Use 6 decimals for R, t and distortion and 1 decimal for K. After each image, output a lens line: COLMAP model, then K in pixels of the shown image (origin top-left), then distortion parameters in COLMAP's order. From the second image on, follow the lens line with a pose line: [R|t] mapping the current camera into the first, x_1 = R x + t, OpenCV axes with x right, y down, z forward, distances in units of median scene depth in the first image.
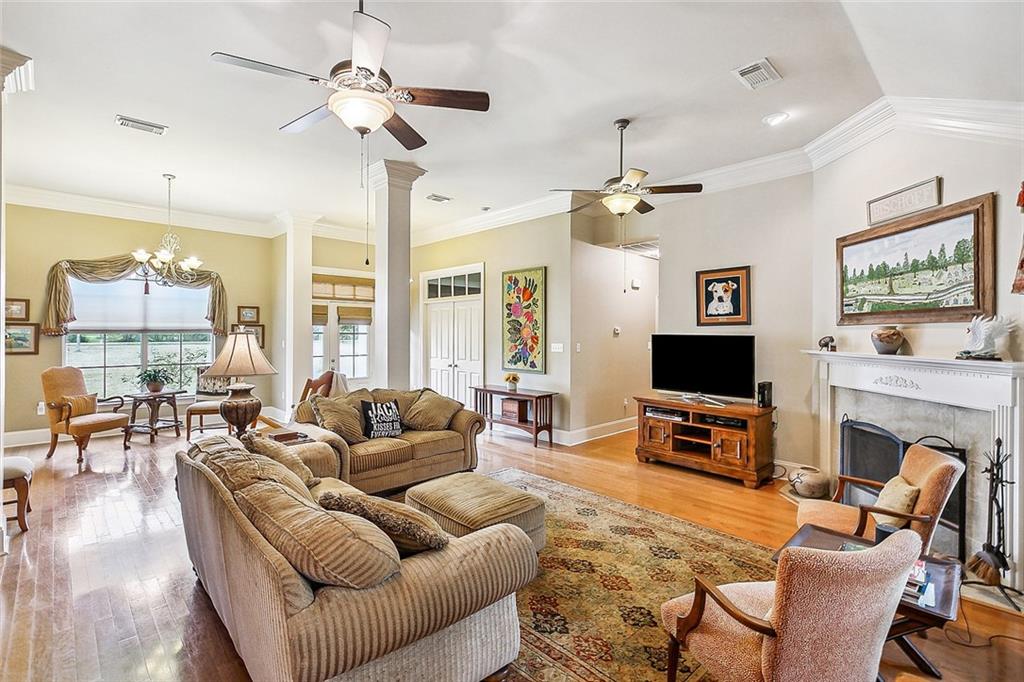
lens RADIAL K [[466.3, 0, 502.4], [0, 466.3, 332.3], [0, 0, 1]] dist [-0.000020, 0.000549]
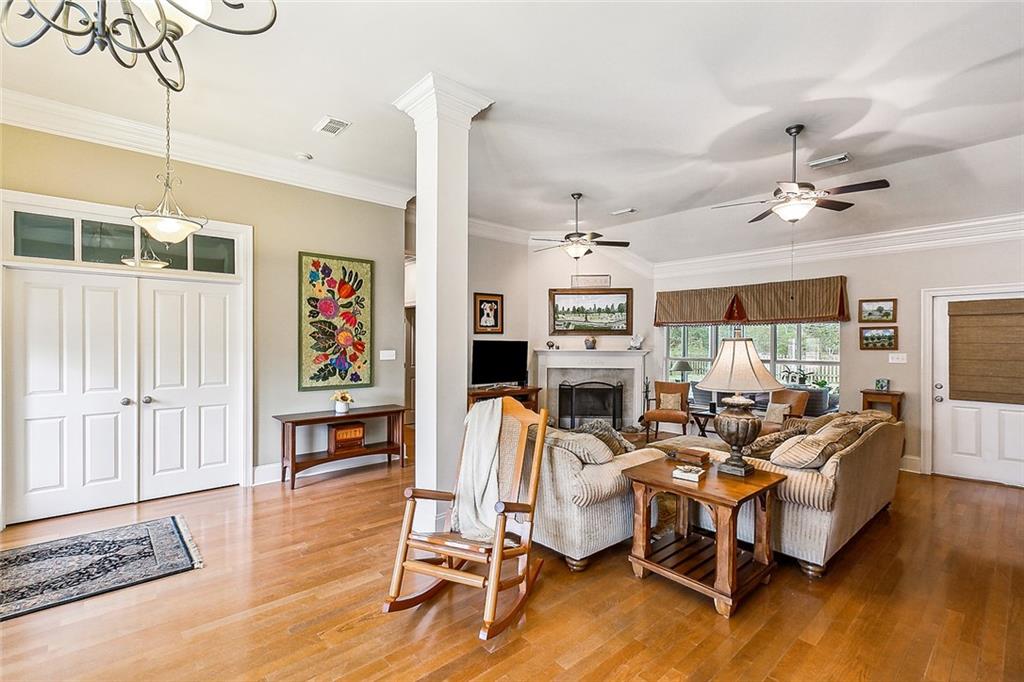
lens RADIAL K [[466.3, 0, 504.1], [0, 466.3, 345.6], [0, 0, 1]] dist [-0.000020, 0.000549]
pose [[0.049397, -0.011303, 0.998715, -0.928175], [-0.005521, 0.999918, 0.011590, 0.003873], [-0.998764, -0.006087, 0.049331, 0.882977]]
